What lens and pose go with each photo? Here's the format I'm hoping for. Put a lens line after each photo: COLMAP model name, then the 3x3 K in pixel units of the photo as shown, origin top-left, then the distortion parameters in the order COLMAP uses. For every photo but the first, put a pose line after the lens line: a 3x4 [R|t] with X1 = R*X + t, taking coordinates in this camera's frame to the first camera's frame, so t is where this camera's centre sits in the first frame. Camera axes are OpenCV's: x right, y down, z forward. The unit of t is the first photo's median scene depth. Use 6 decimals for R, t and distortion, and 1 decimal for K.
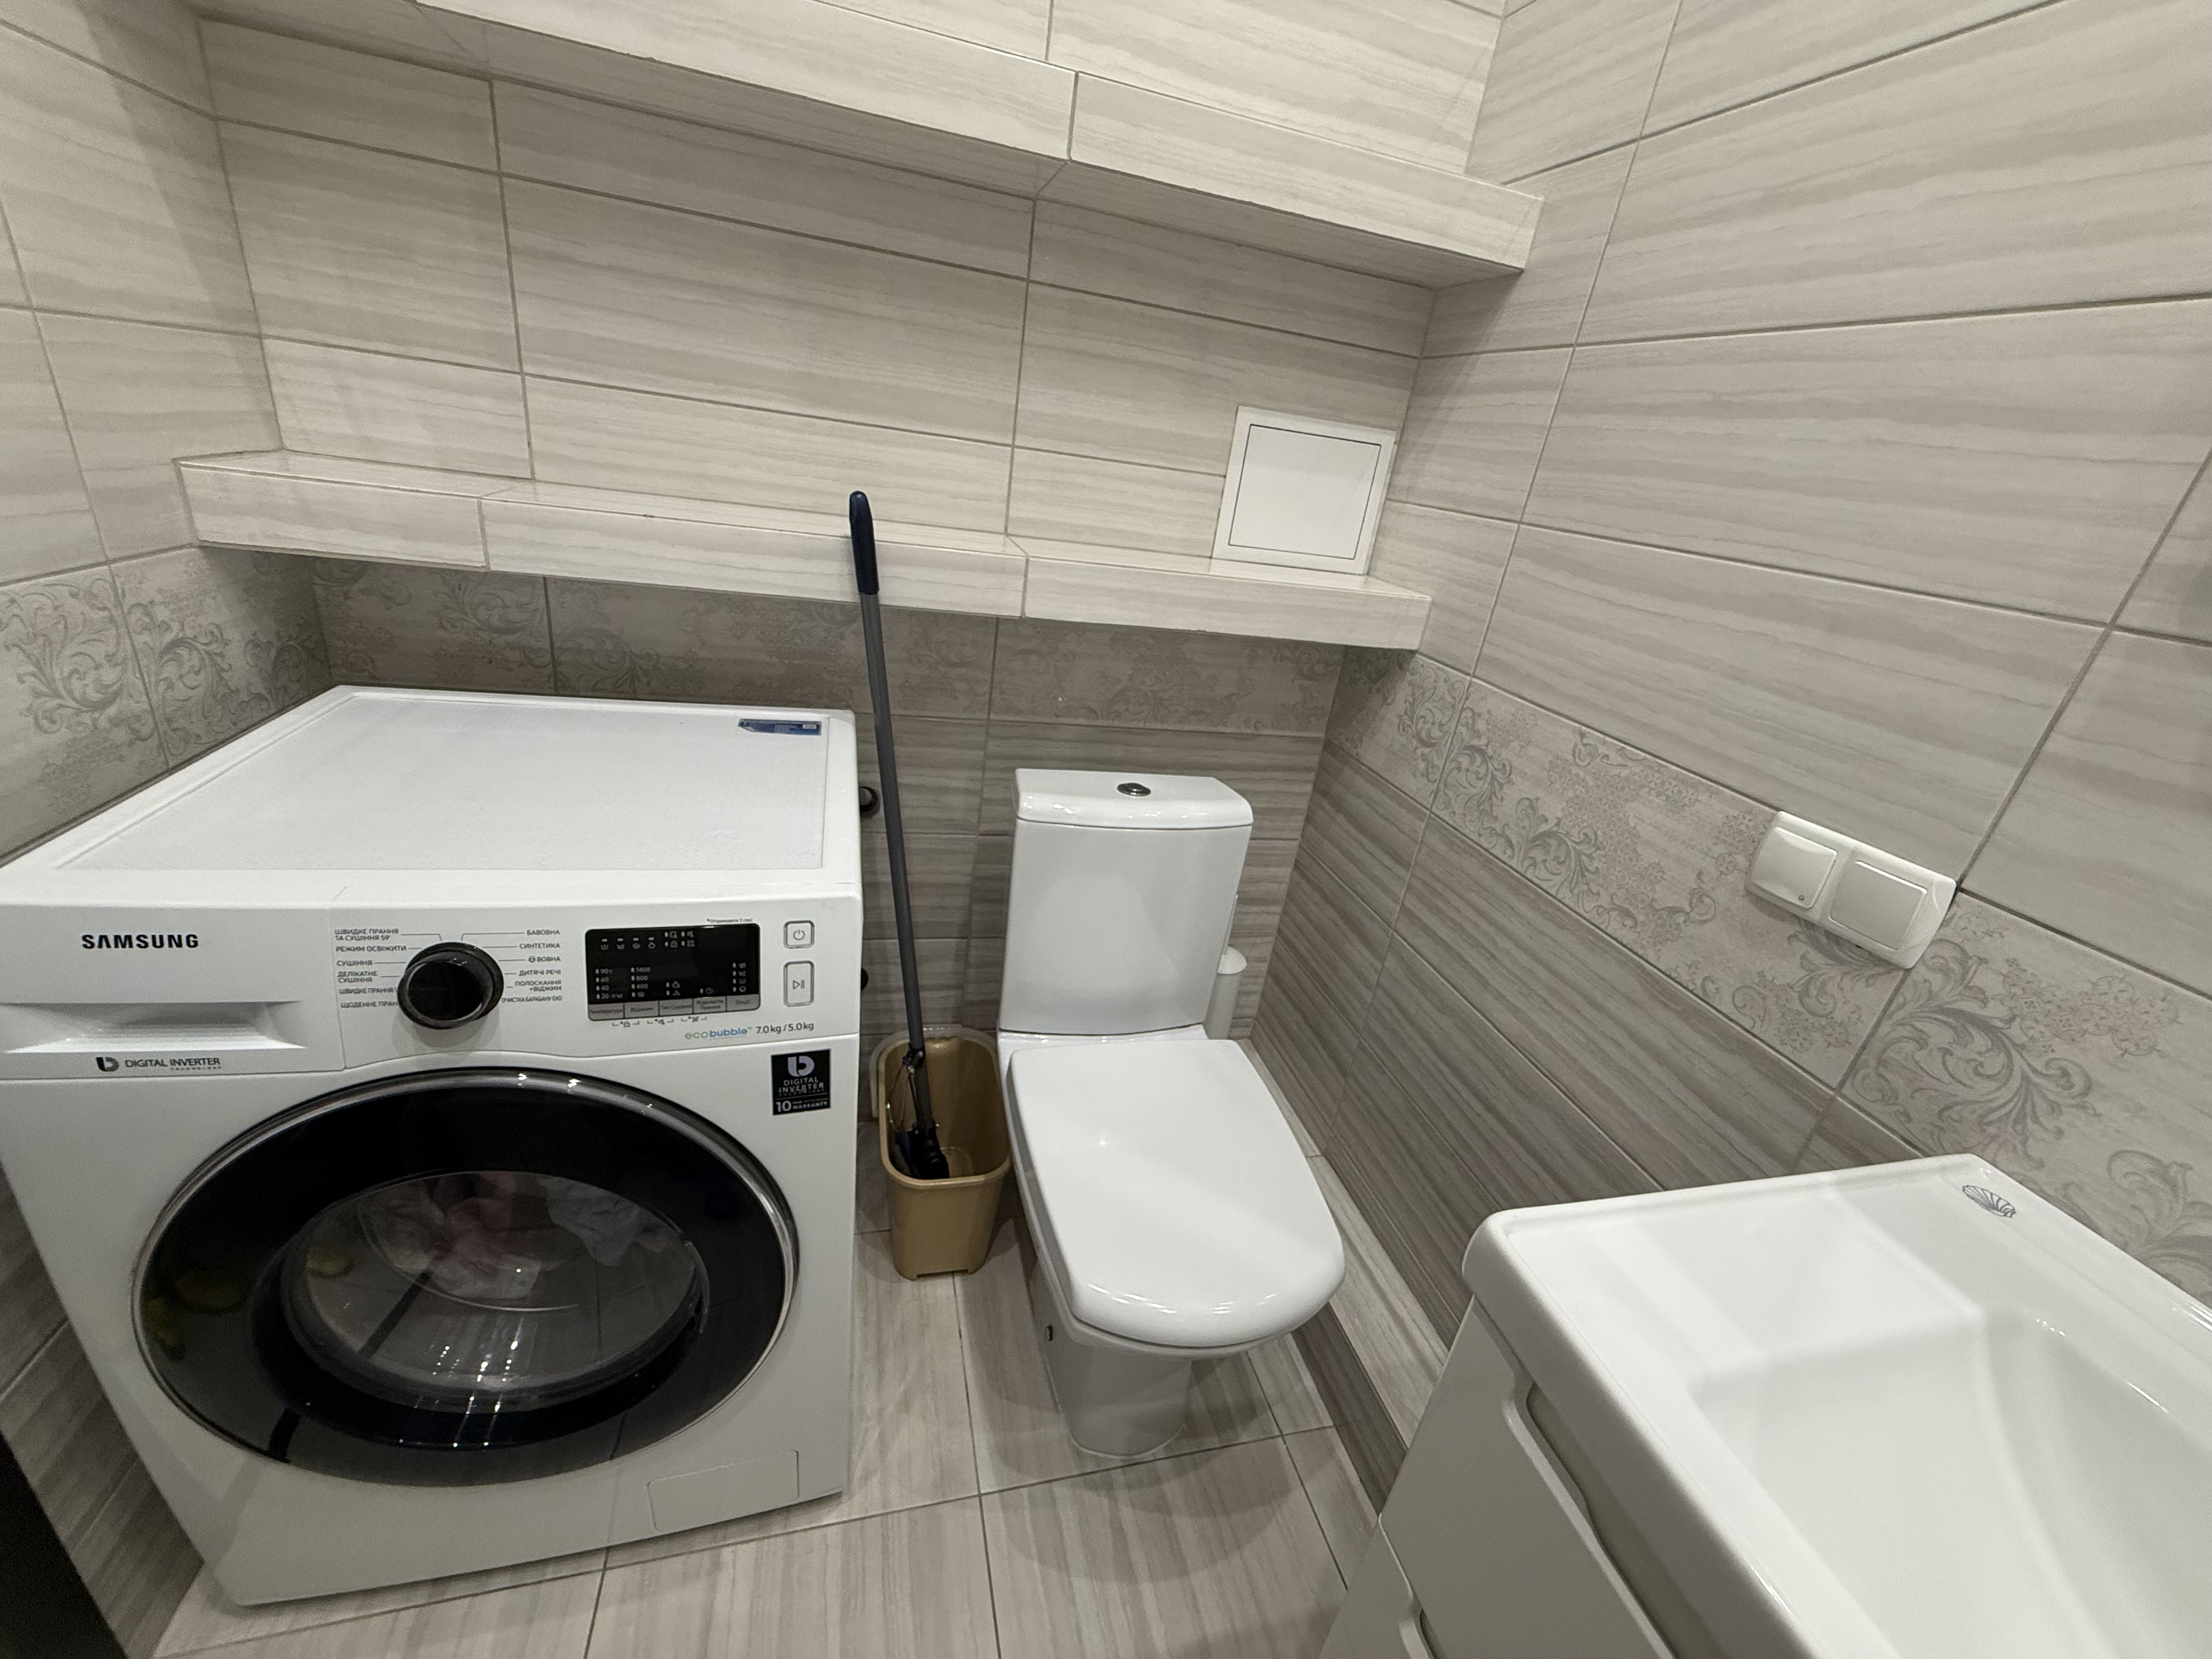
lens RADIAL K [[879.1, 0, 1102.8], [0, 879.1, 833.0], [0, 0, 1]] dist [-0.002041, 0.000672]
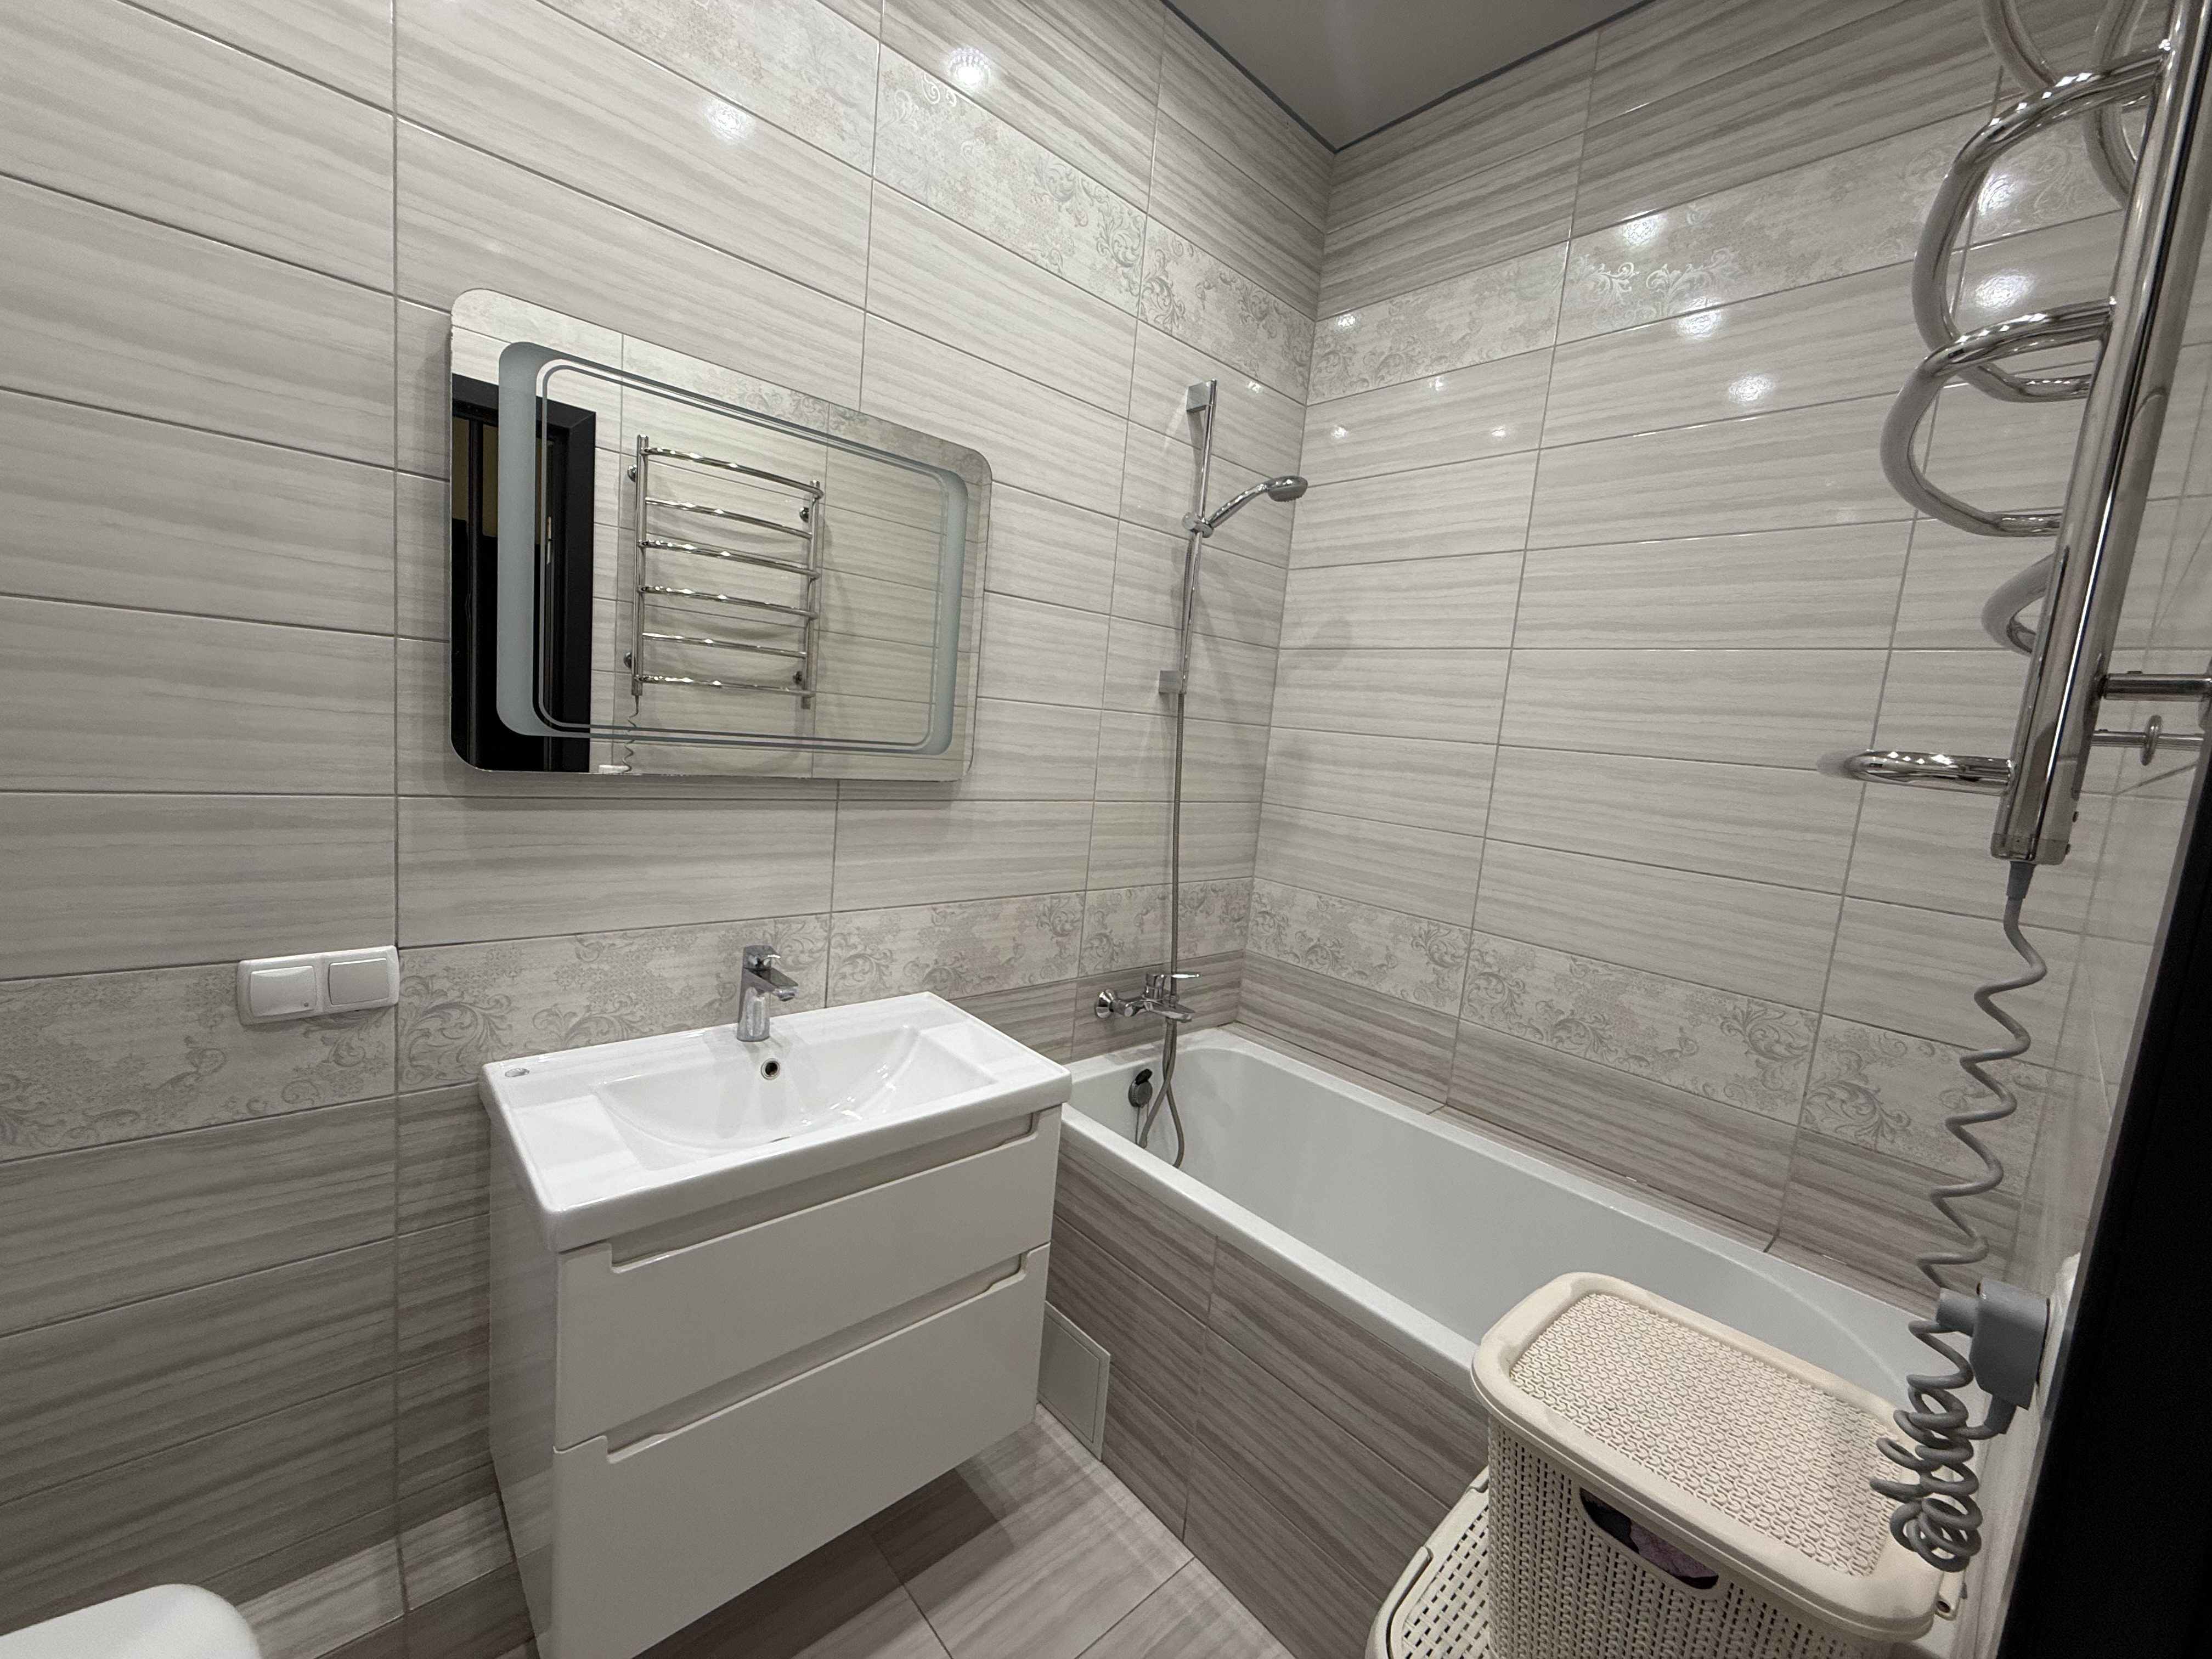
lens RADIAL K [[879.1, 0, 1103.9], [0, 879.1, 826.6], [0, 0, 1]] dist [-0.002041, 0.000672]
pose [[-0.445528, -0.285083, 0.848665, -0.921951], [0.209973, 0.888231, 0.408604, -0.508160], [-0.870297, 0.360241, -0.335872, 0.276202]]
